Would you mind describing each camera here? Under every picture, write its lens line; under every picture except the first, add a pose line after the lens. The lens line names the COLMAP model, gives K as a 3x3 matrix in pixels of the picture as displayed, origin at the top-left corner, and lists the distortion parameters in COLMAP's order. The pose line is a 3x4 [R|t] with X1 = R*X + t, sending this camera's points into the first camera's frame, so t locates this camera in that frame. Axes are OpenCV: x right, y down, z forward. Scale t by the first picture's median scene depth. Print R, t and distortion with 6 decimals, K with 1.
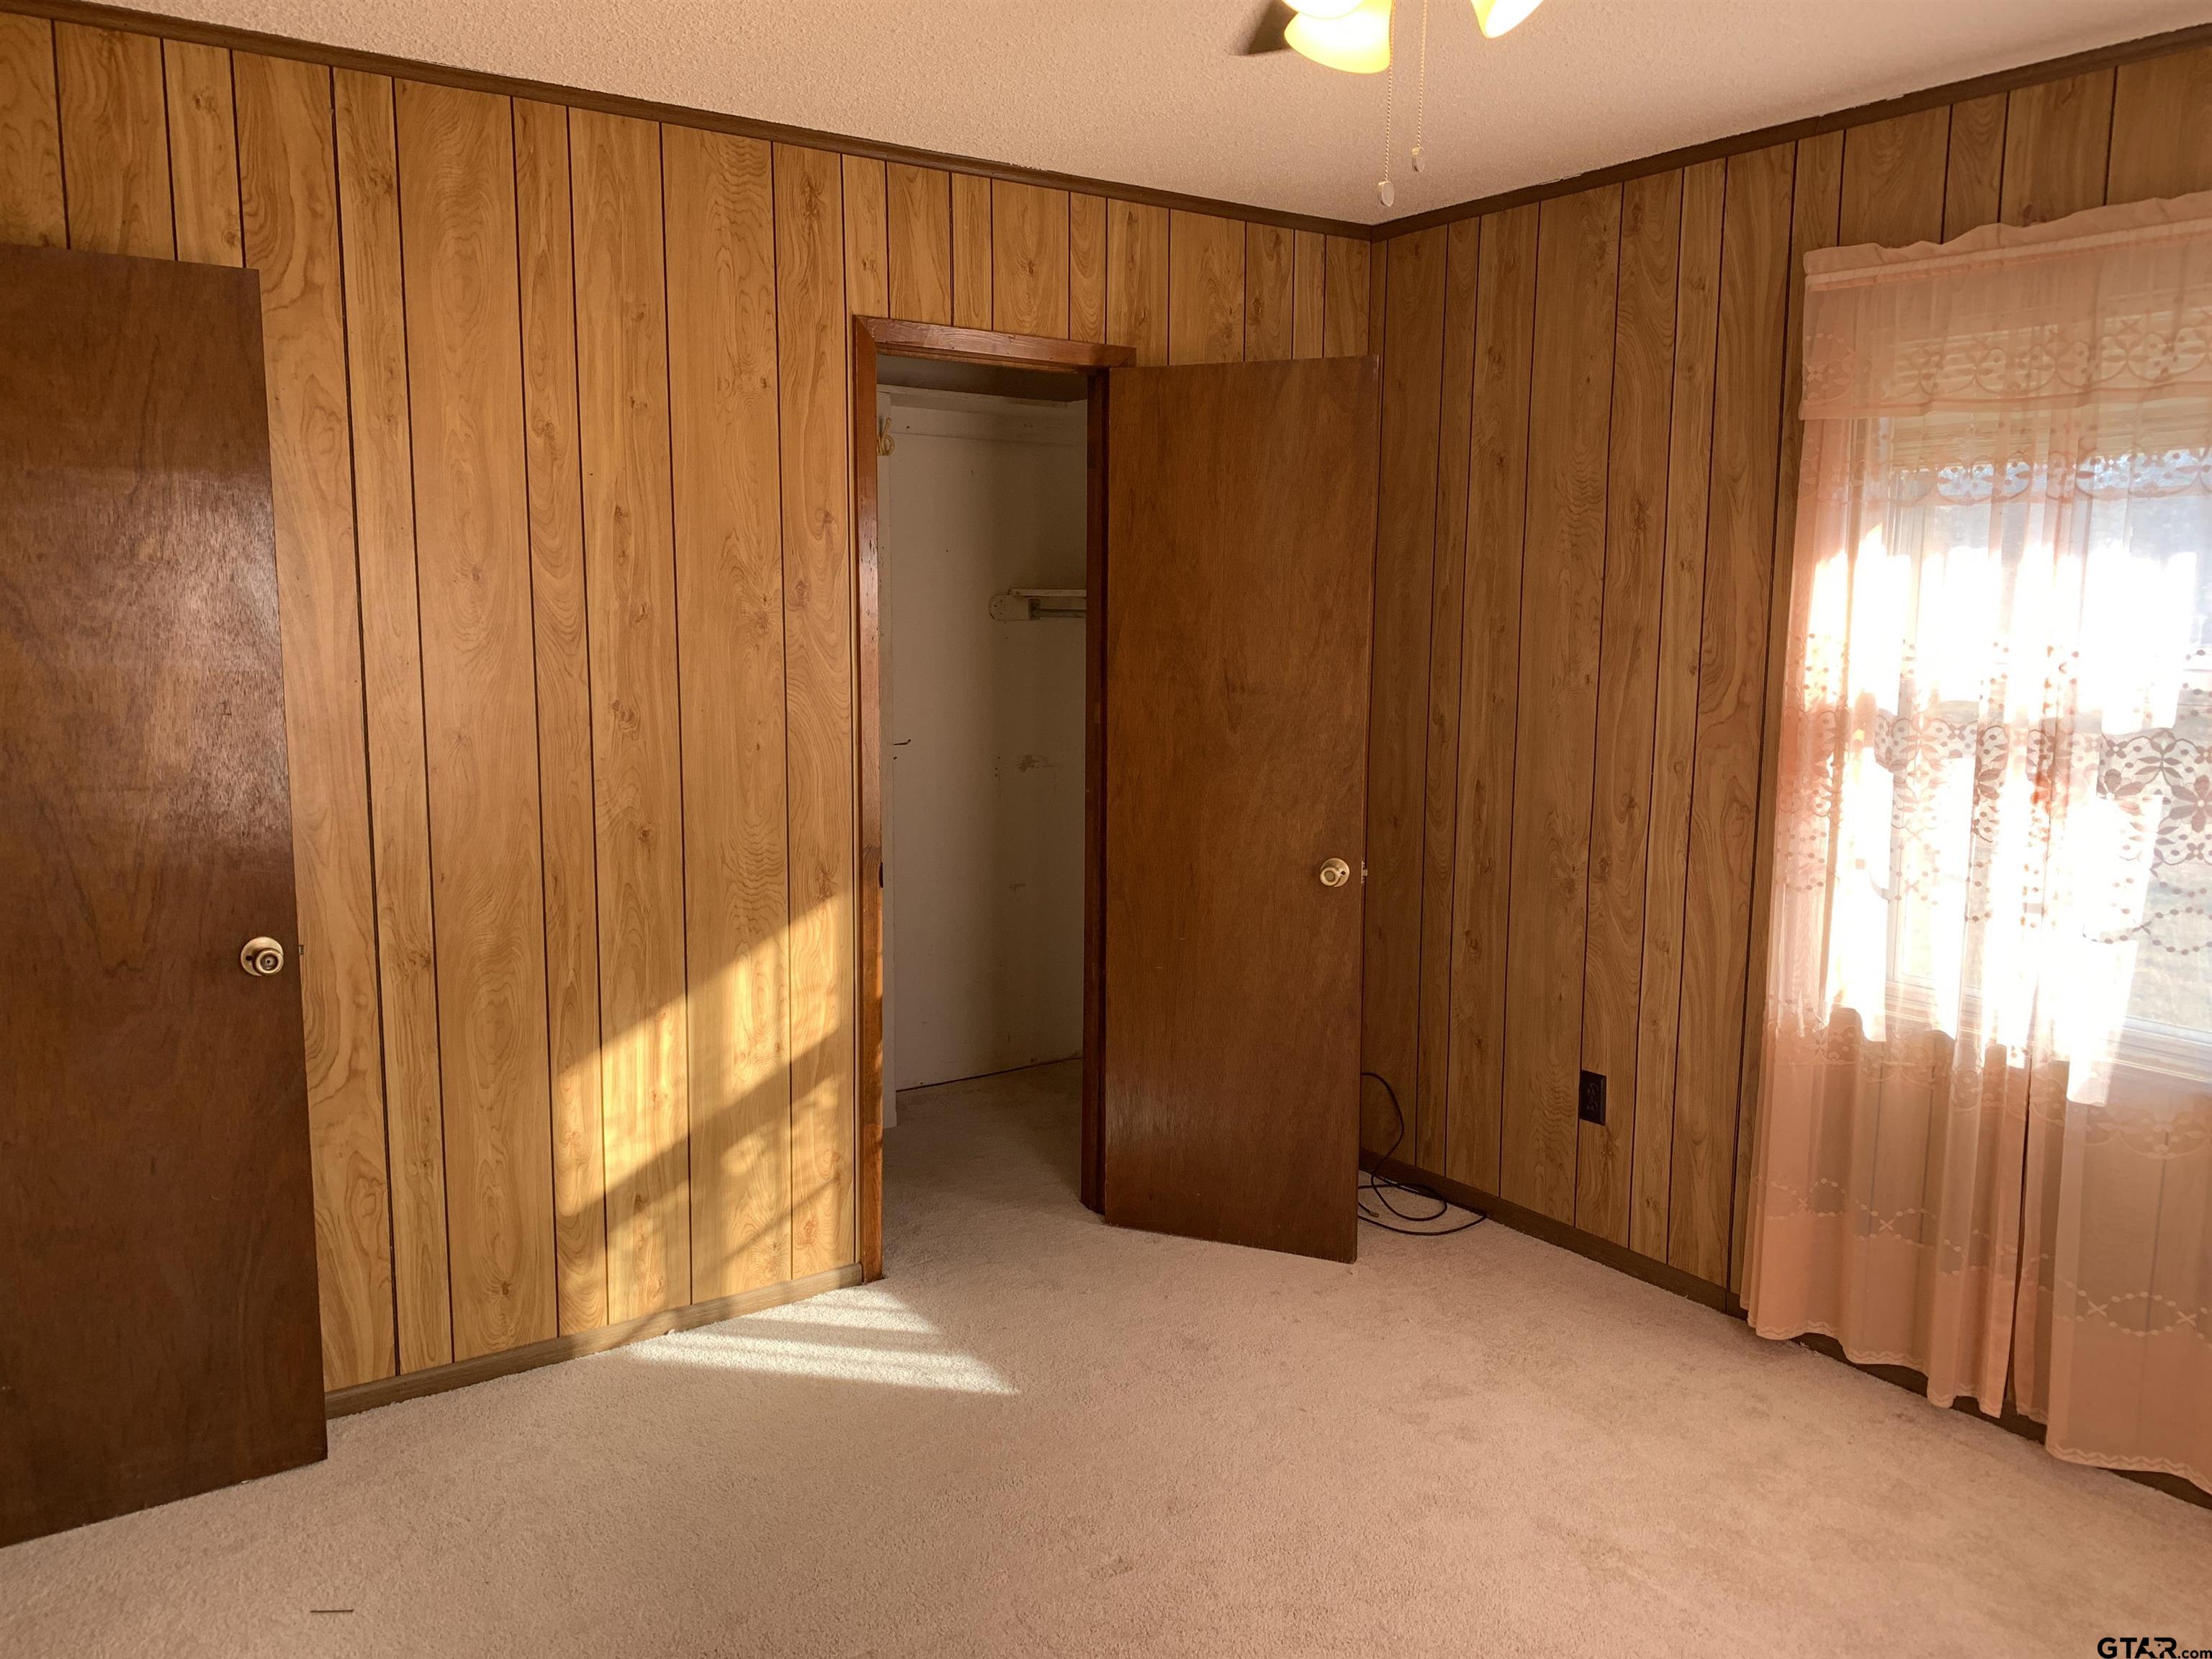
lens RADIAL K [[1699.1, 0, 1109.3], [0, 1699.1, 842.2], [0, 0, 1]] dist [0.027347, -0.029907]
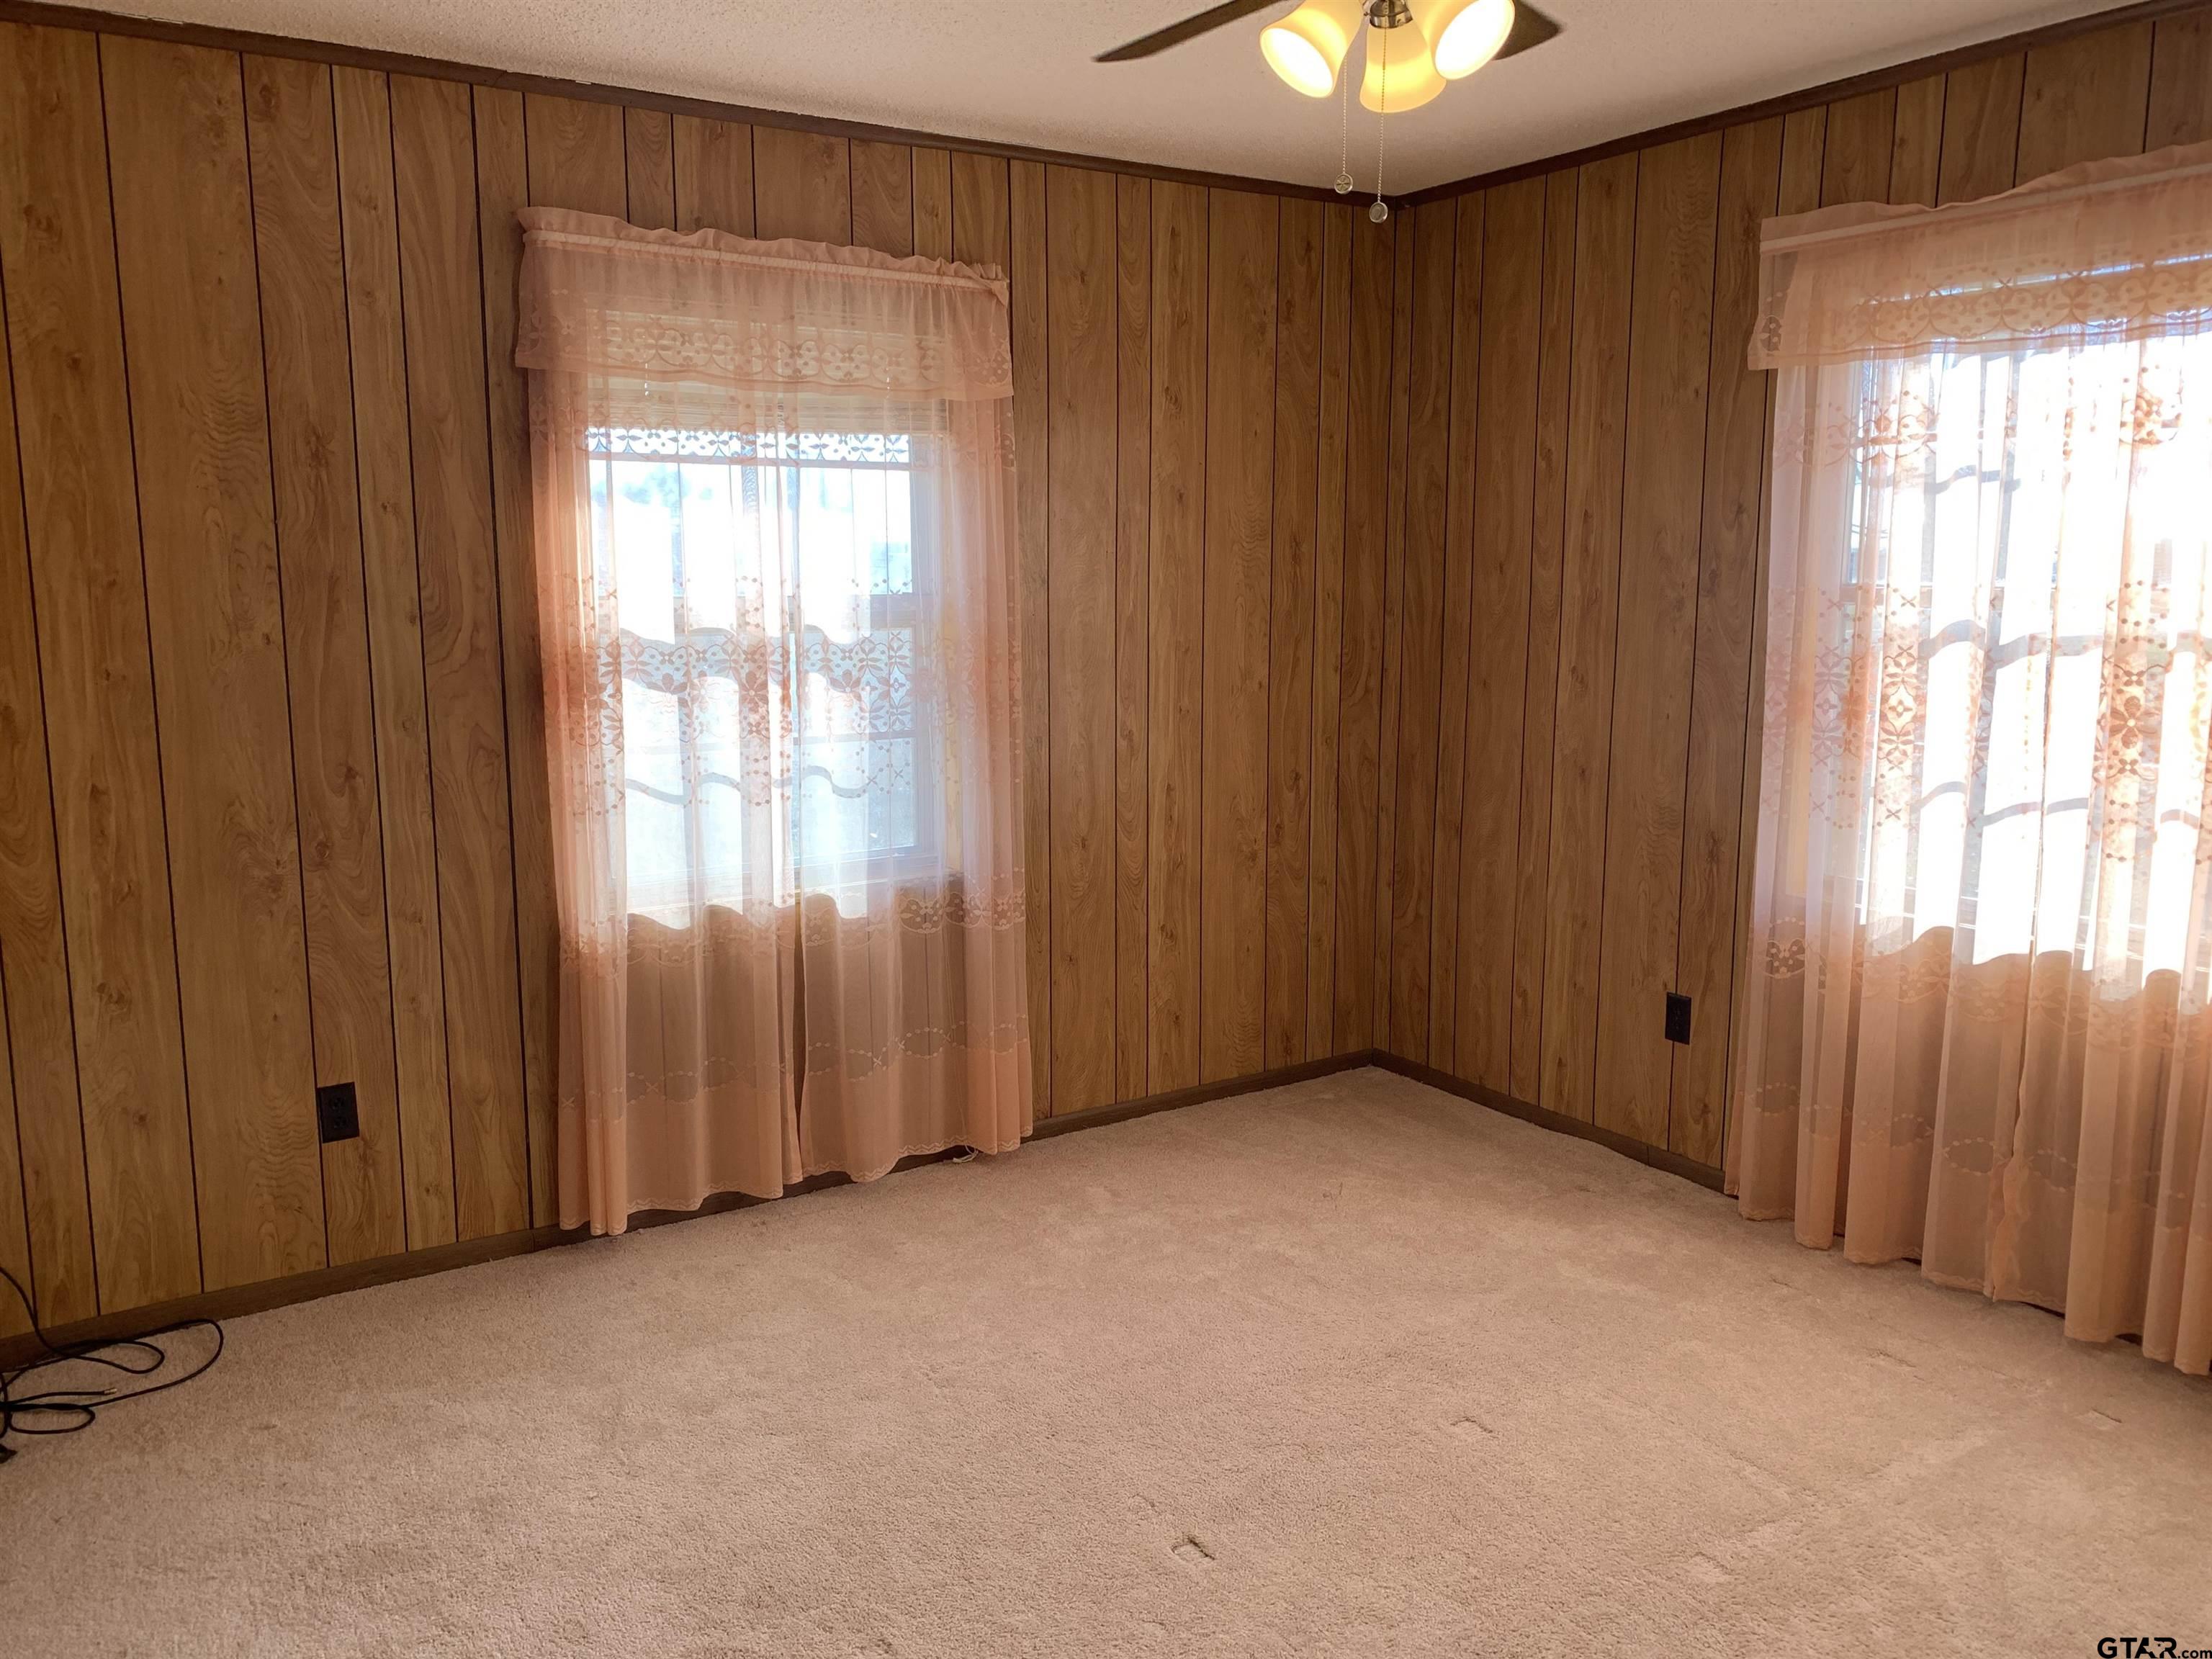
lens RADIAL K [[1699.1, 0, 1097.2], [0, 1699.1, 845.0], [0, 0, 1]] dist [0.027347, -0.029907]
pose [[0.041730, -0.171416, 0.984315, -0.598564], [0.150458, 0.975016, 0.163418, -0.077200], [-0.987735, 0.141278, 0.066479, 0.585075]]
